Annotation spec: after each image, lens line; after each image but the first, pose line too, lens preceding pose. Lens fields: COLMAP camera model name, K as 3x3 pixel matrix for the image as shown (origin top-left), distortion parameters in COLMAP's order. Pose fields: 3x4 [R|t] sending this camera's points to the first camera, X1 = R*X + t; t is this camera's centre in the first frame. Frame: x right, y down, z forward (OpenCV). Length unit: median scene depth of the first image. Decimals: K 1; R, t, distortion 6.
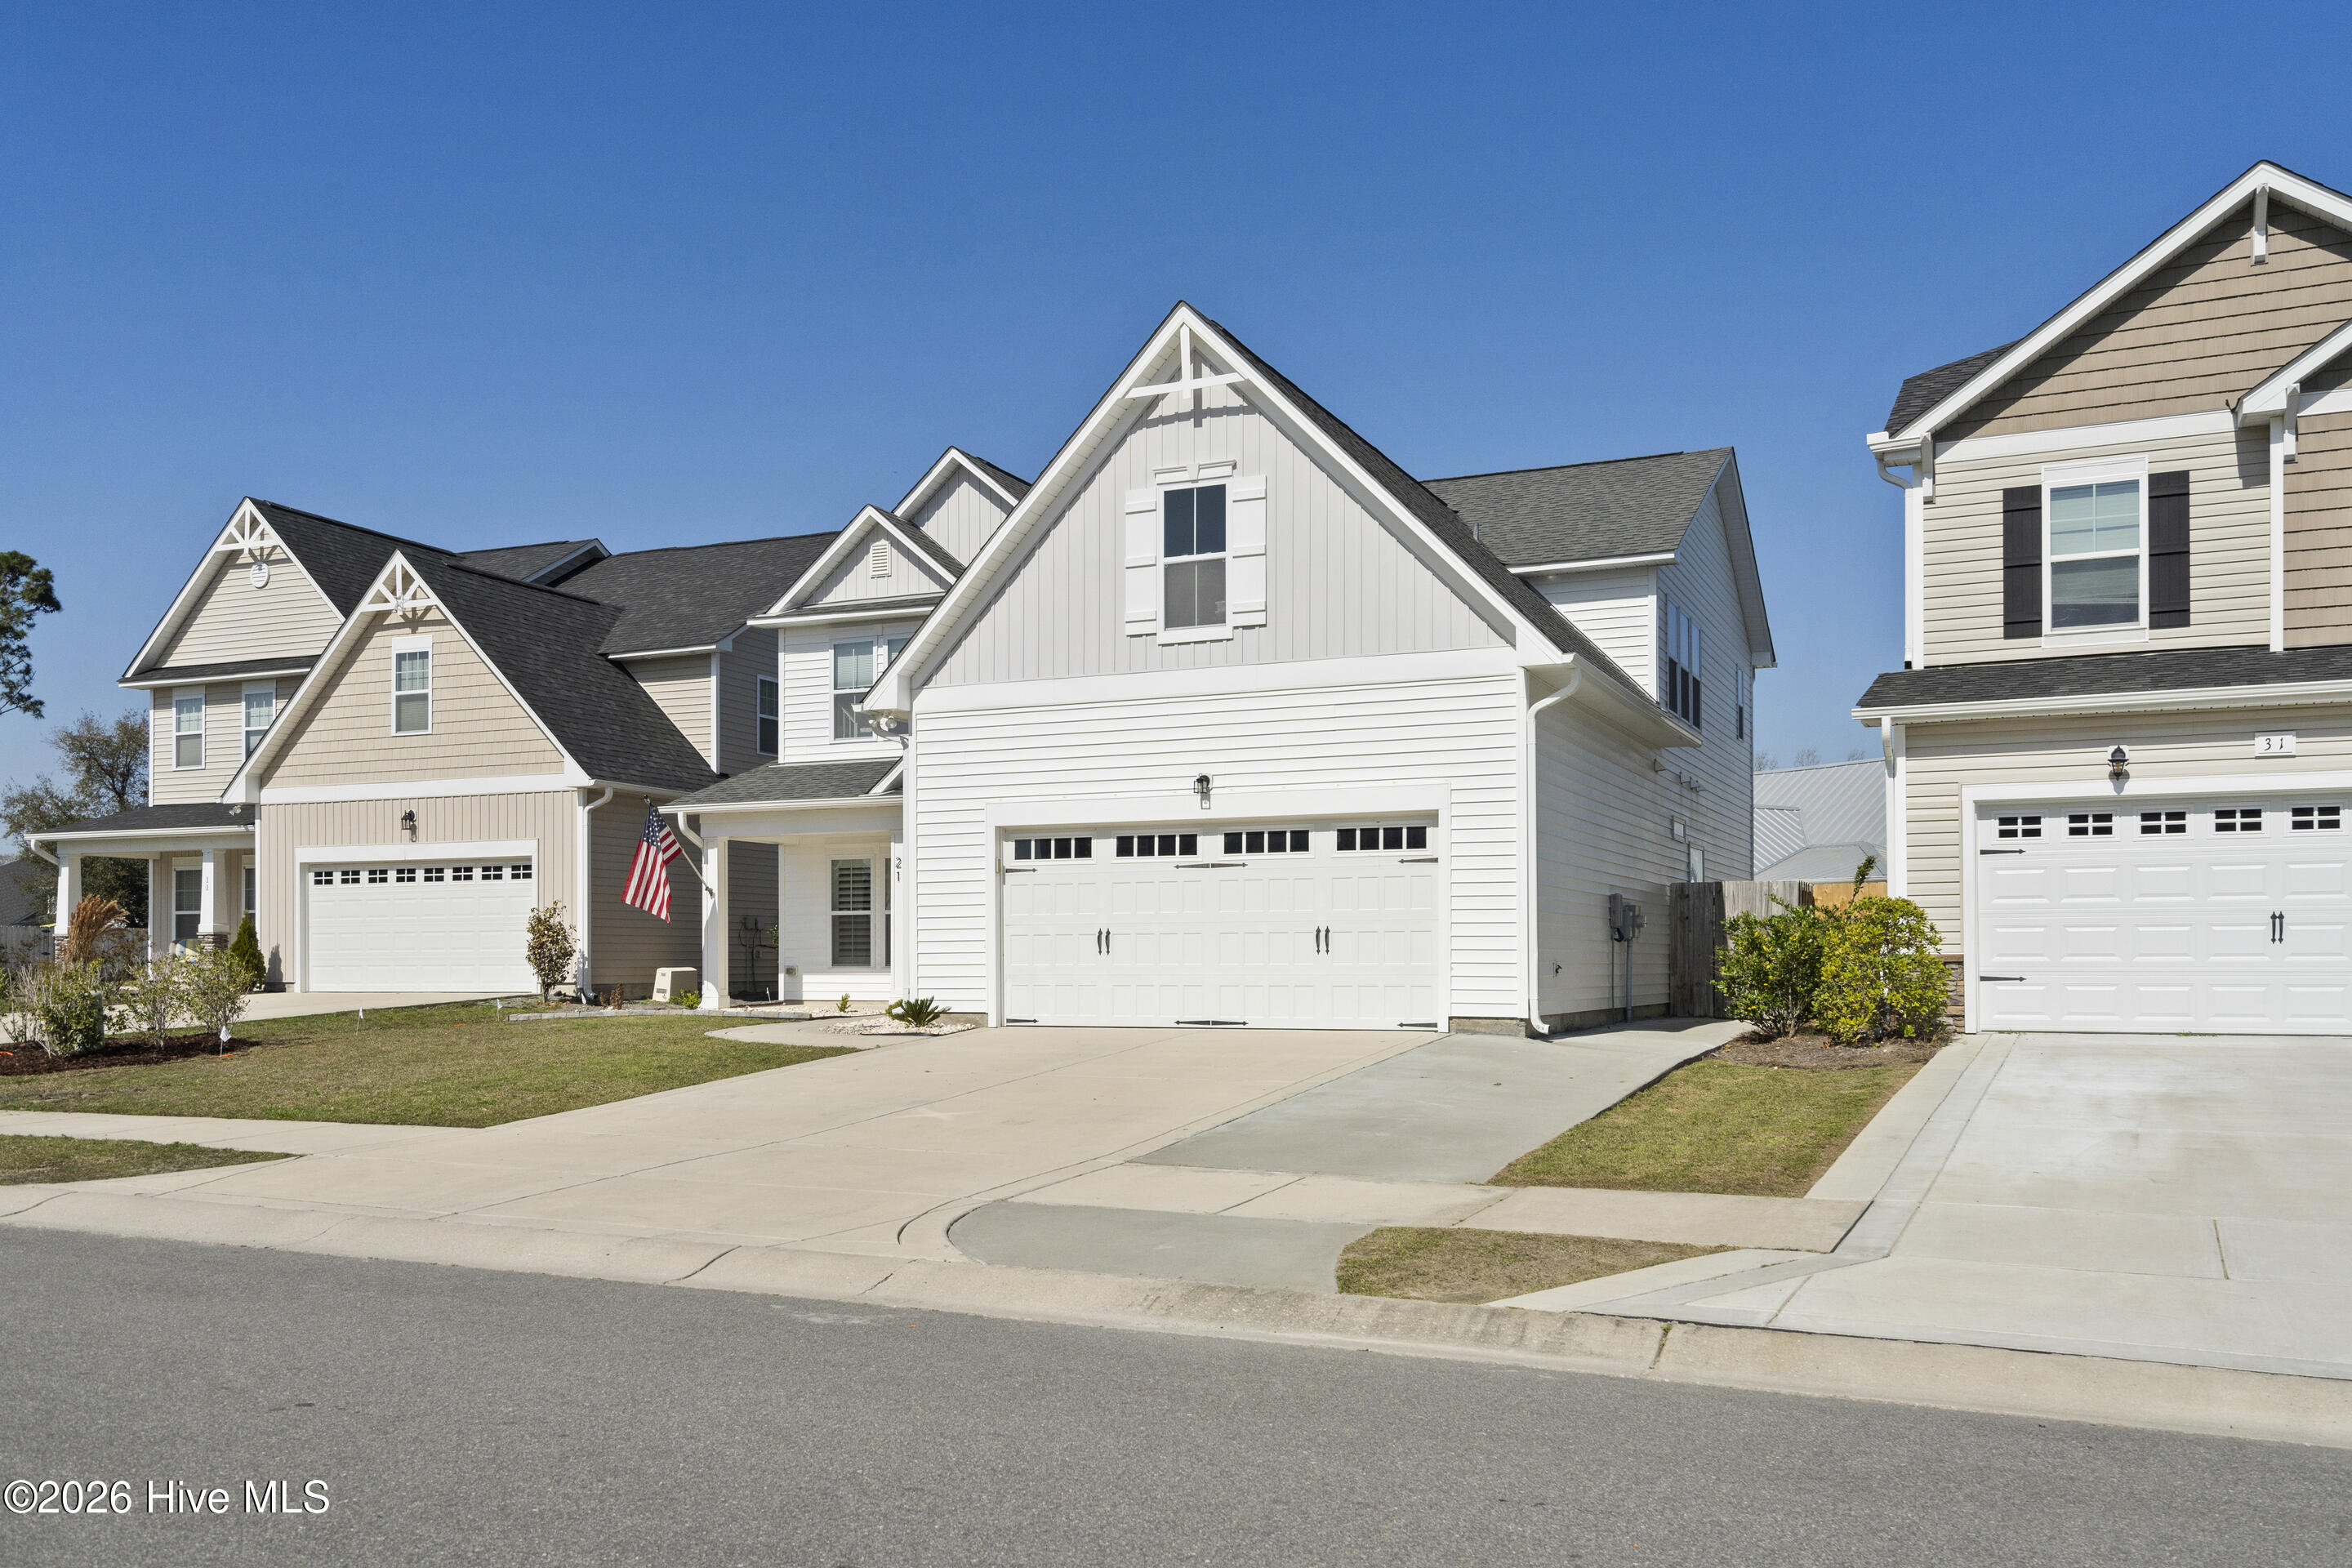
lens RADIAL K [[1874.6, 0, 1172.8], [0, 1874.6, 948.9], [0, 0, 1]] dist [0.012446, 0.006160]
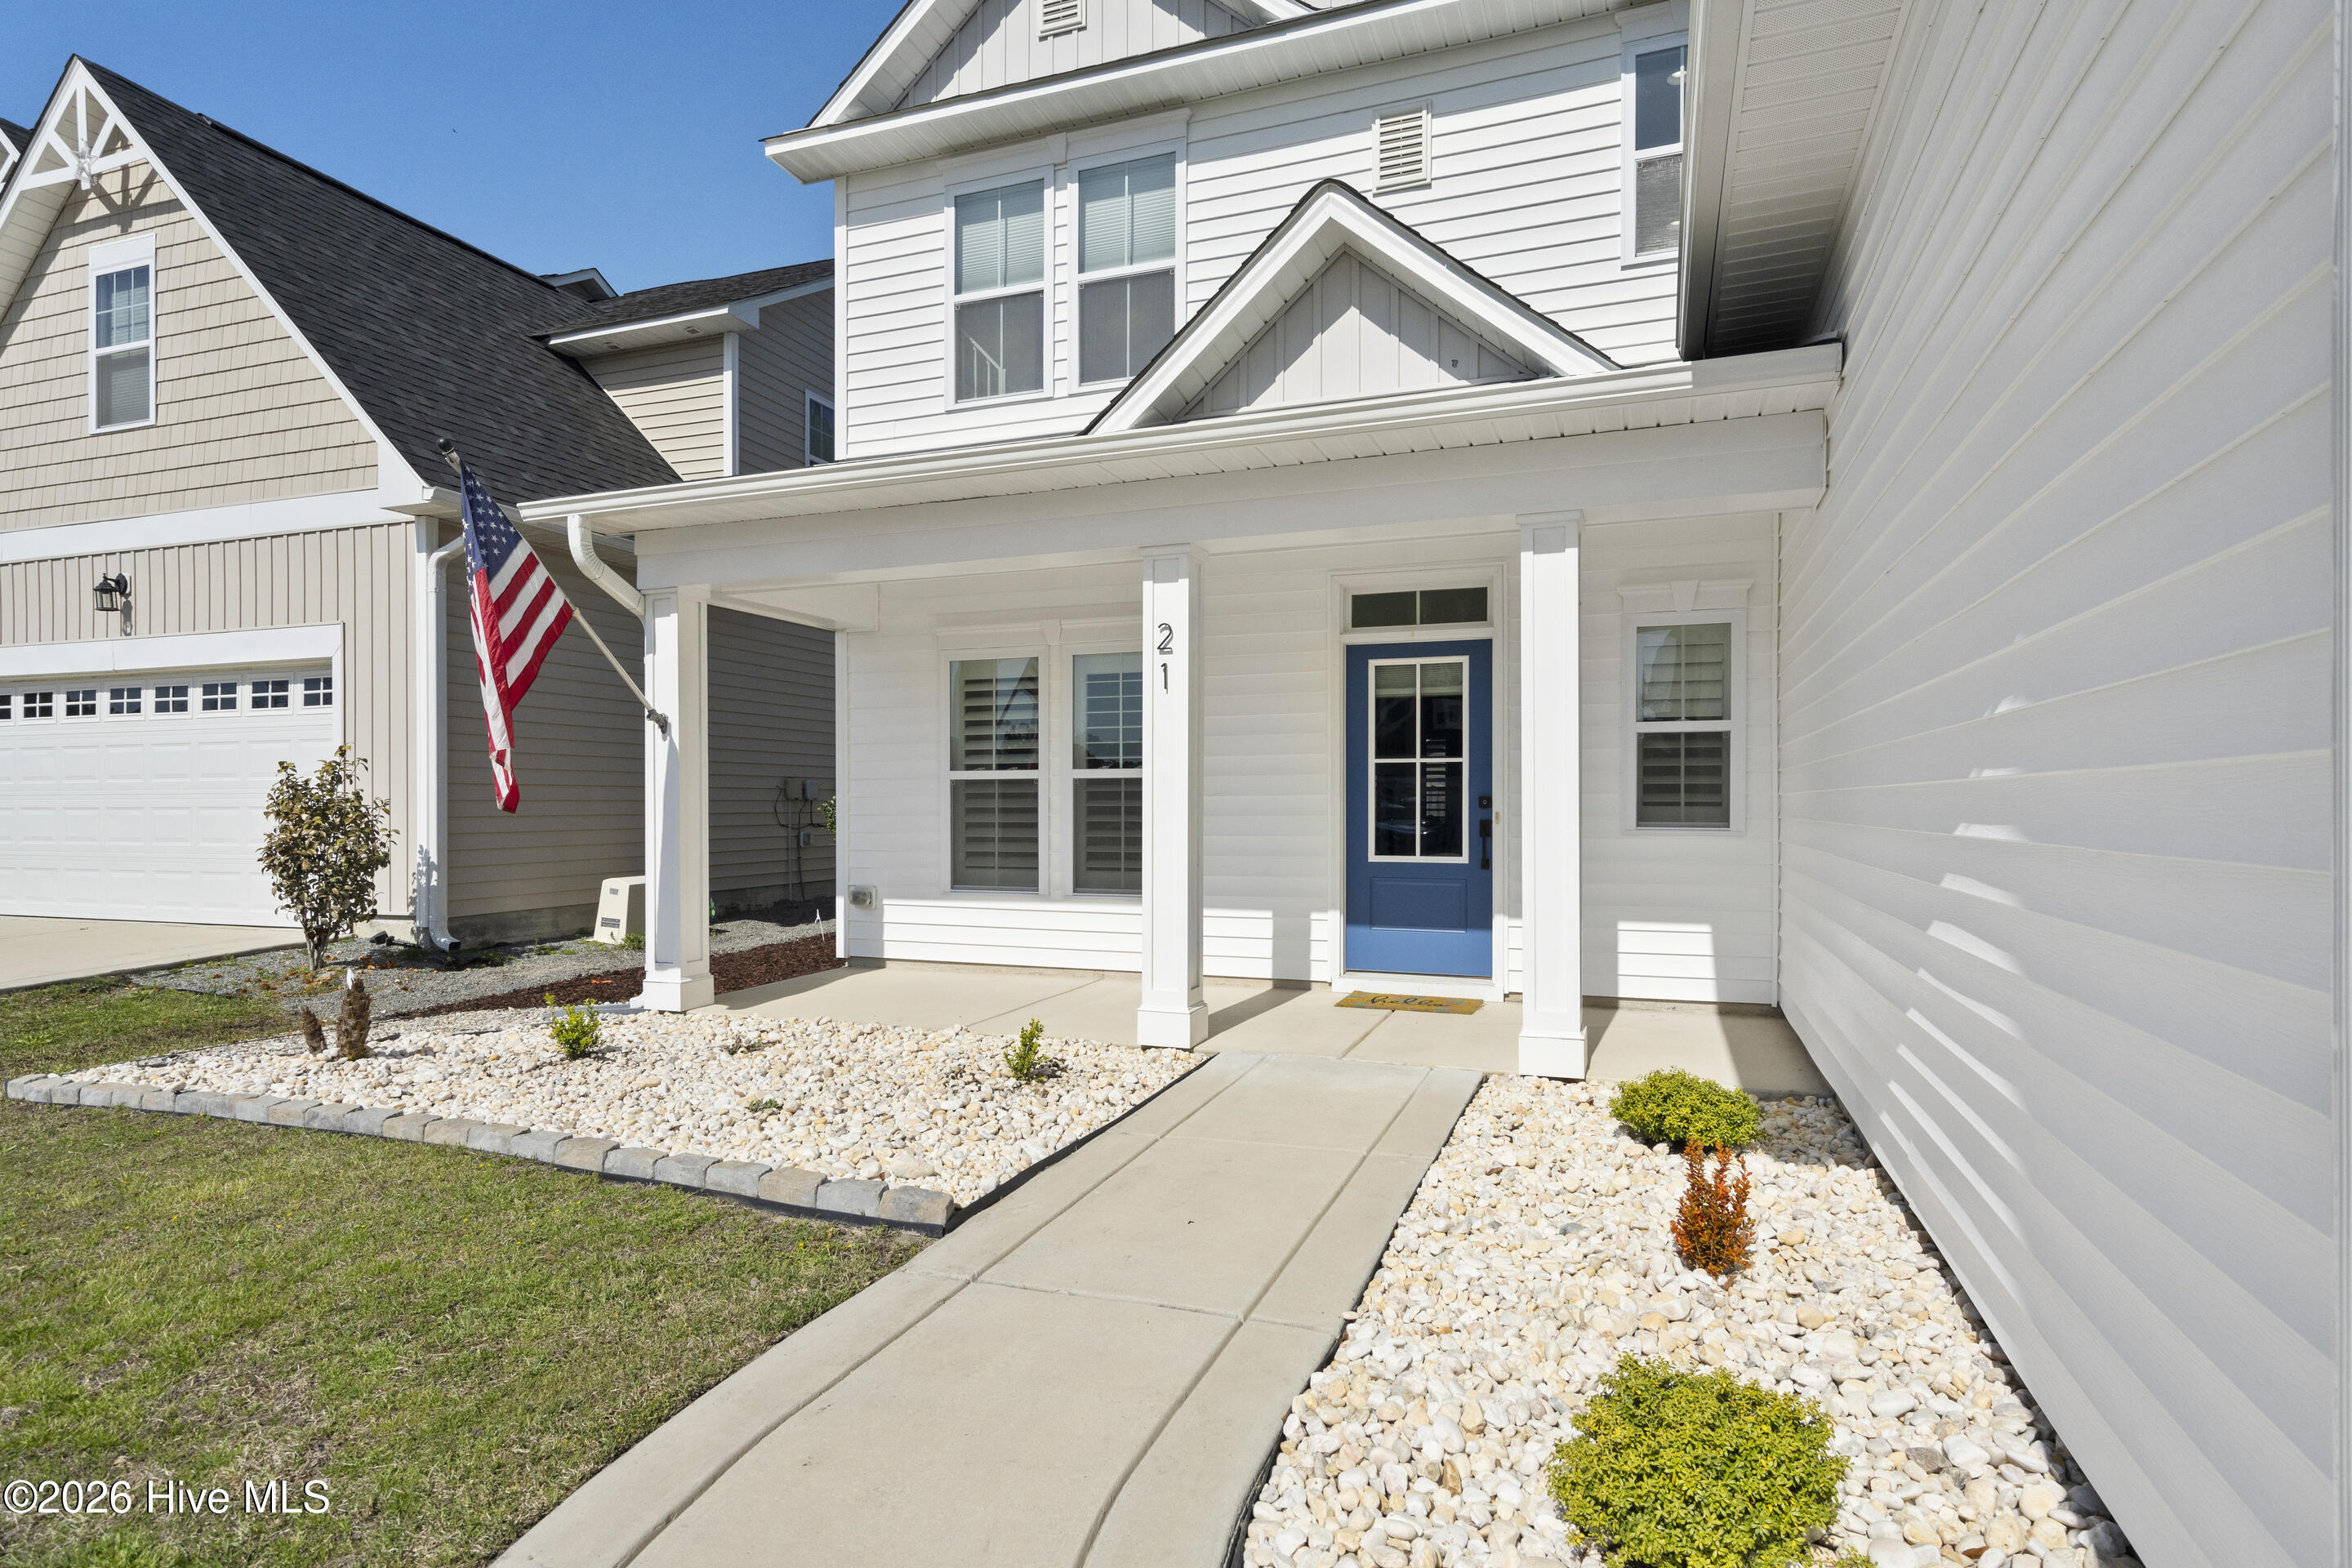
lens RADIAL K [[1199.0, 0, 1184.7], [0, 1199.0, 808.1], [0, 0, 1]] dist [-0.000105, -0.000206]
pose [[0.997969, 0.000683, 0.063698, -0.206570], [-0.001470, 0.999923, 0.012313, -0.021162], [-0.063684, -0.012381, 0.997893, 1.012043]]
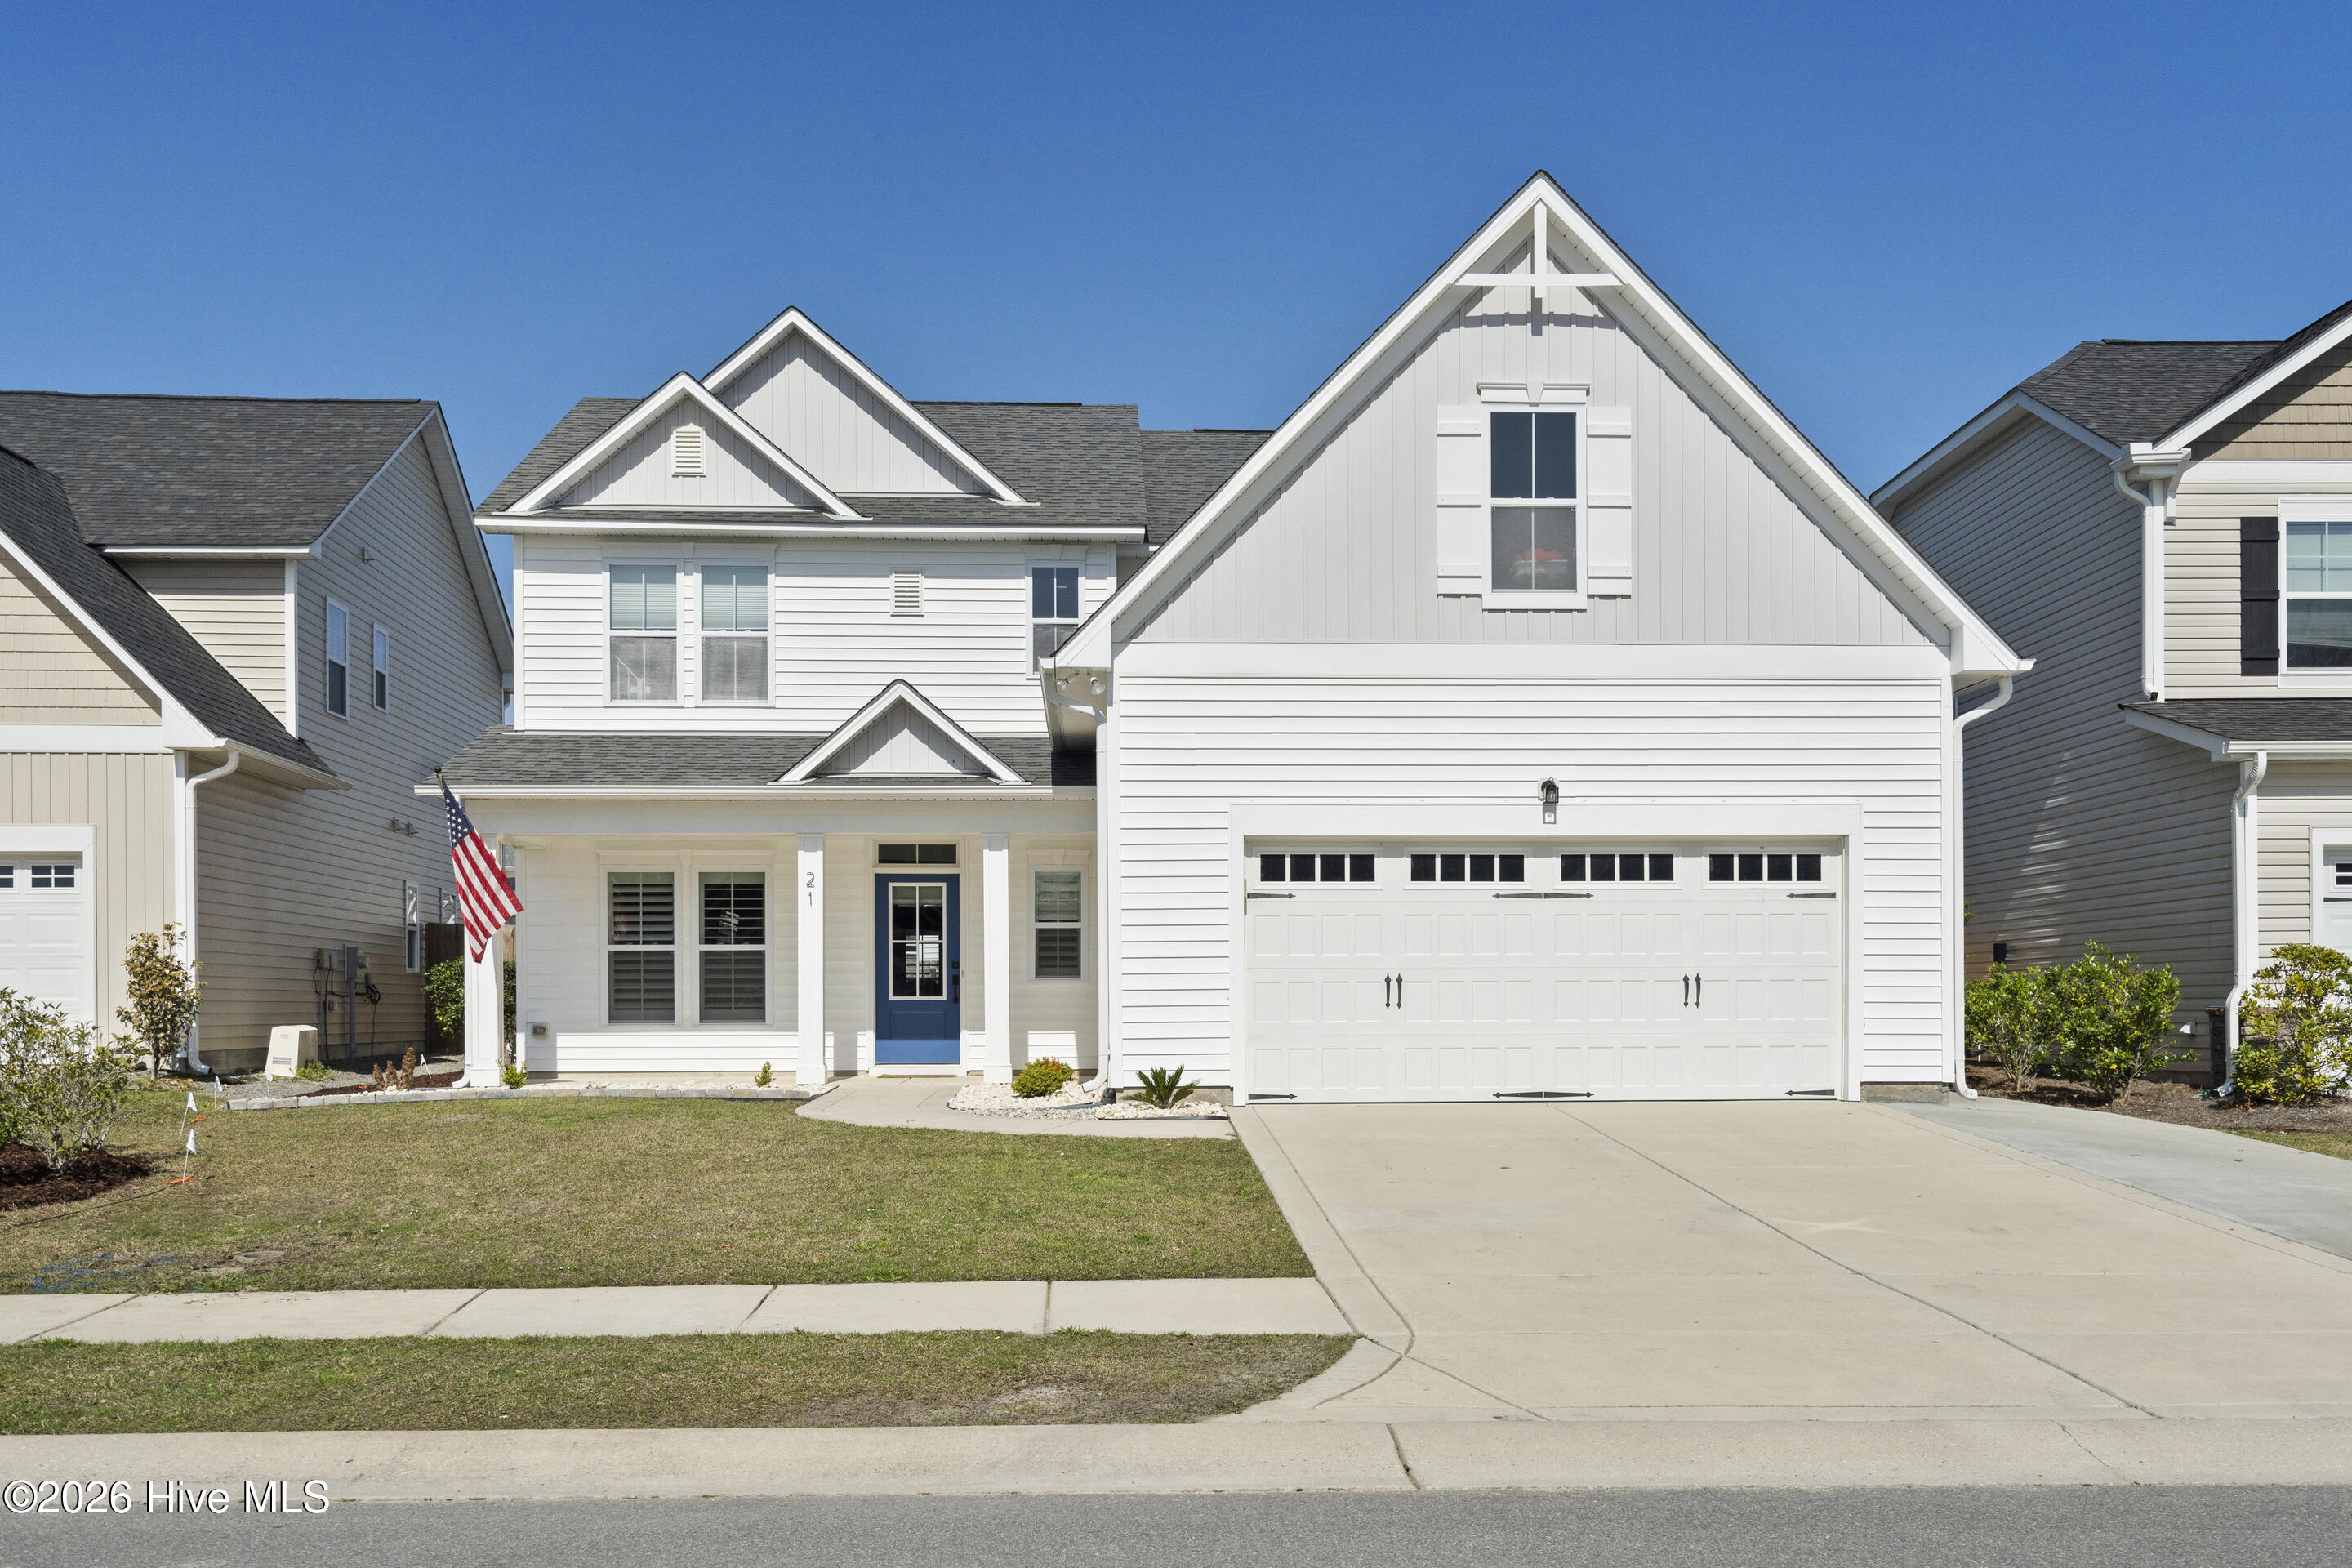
lens RADIAL K [[2206.8, 0, 1179.9], [0, 2206.8, 1025.2], [0, 0, 1]] dist [0.018394, -0.001288]
pose [[0.890555, -0.004292, 0.454856, -0.532896], [-0.001671, 0.999918, 0.012707, -0.001290], [-0.454873, -0.012077, 0.890474, 0.237641]]
